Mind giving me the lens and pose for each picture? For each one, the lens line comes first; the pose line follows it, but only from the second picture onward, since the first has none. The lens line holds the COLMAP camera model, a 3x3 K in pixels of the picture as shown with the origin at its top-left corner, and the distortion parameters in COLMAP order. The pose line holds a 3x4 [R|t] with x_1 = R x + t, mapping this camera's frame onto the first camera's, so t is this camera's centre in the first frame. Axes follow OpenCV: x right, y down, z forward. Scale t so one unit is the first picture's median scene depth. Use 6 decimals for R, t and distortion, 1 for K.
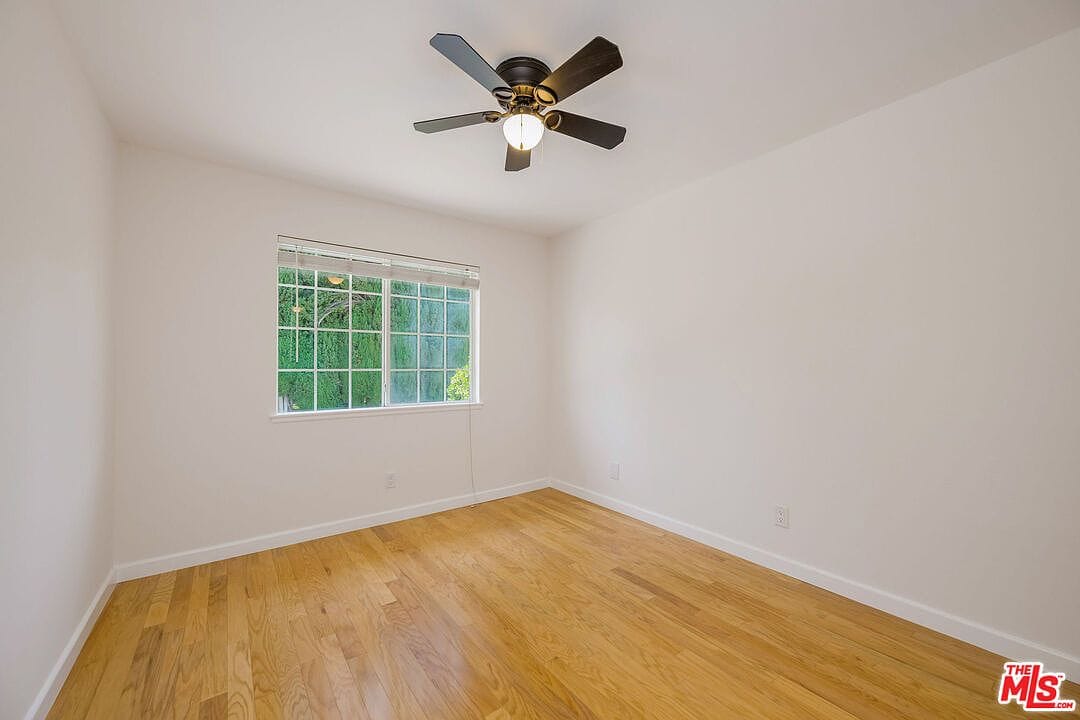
lens RADIAL K [[421.9, 0, 538.4], [0, 421.9, 362.1], [0, 0, 1]] dist [-0.003043, -0.000171]
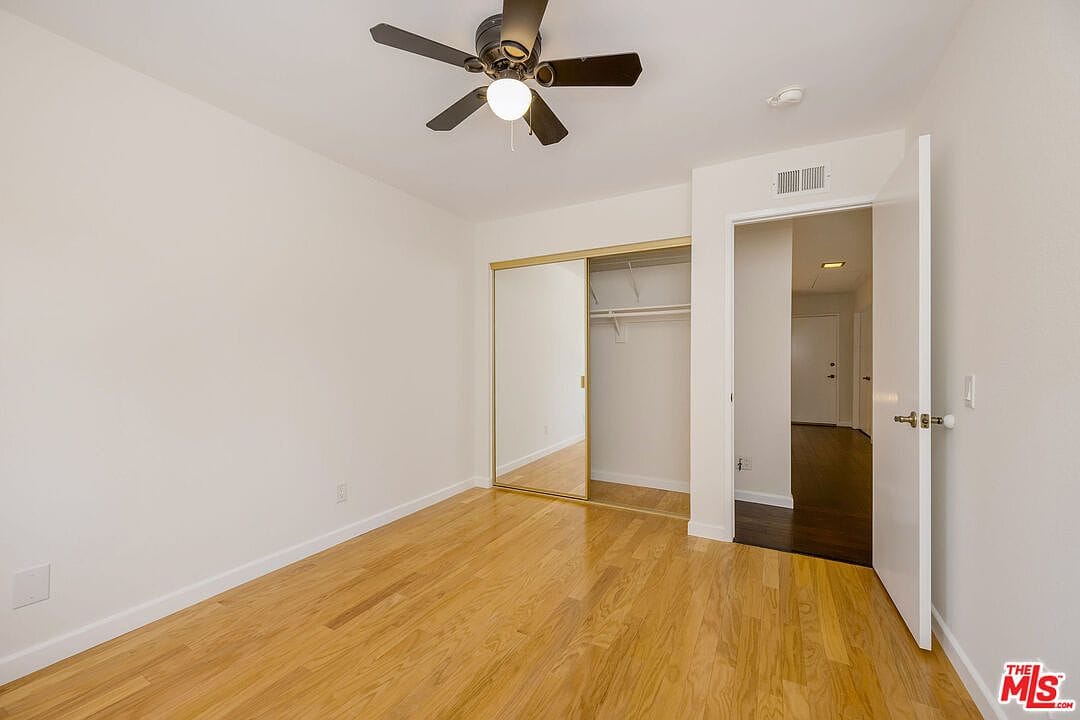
lens RADIAL K [[421.9, 0, 542.3], [0, 421.9, 359.4], [0, 0, 1]] dist [-0.003043, -0.000171]
pose [[-0.417033, 0.002602, 0.908888, -0.741431], [-0.006072, 0.999966, -0.005649, 0.014712], [-0.908871, -0.007874, -0.417002, 1.084976]]
